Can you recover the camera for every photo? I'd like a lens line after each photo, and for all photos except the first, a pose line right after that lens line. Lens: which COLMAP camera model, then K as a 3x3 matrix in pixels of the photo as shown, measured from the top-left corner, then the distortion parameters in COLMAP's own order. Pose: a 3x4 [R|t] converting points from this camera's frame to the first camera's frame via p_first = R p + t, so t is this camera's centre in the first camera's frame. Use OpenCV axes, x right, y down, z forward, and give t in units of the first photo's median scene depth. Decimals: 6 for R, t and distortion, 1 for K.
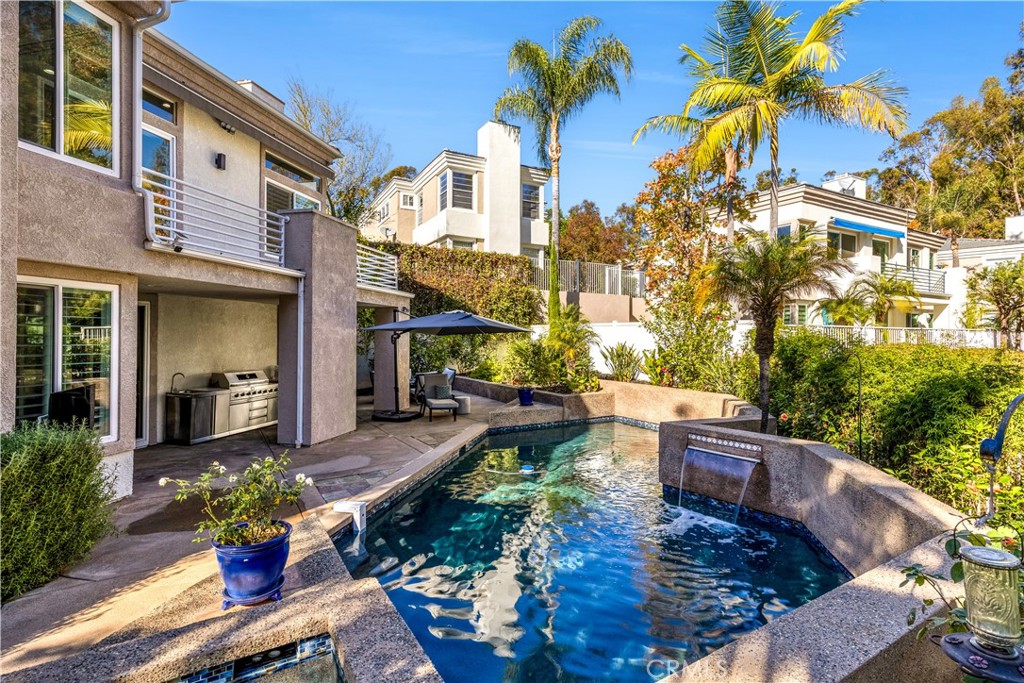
lens RADIAL K [[469.4, 0, 510.2], [0, 469.4, 336.5], [0, 0, 1]] dist [-0.000381, -0.000087]
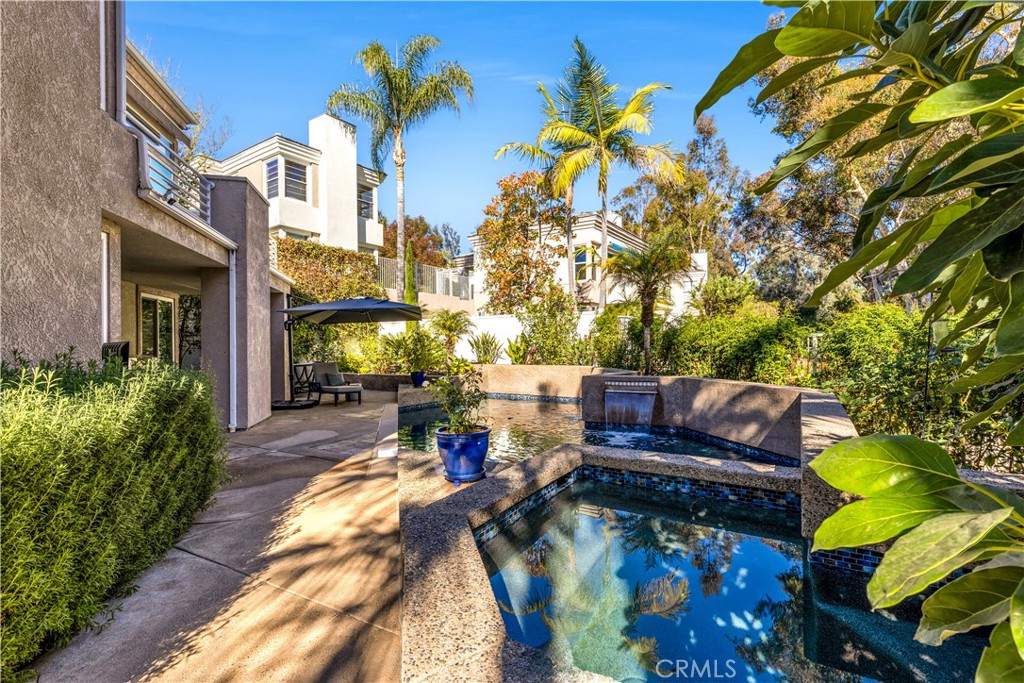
lens RADIAL K [[468.1, 0, 497.4], [0, 468.1, 345.9], [0, 0, 1]] dist [0.000854, -0.000132]
pose [[0.891067, -0.012312, 0.453706, -0.177338], [0.014891, 0.999887, -0.002113, 0.033444], [-0.453628, 0.008639, 0.891149, -0.030117]]
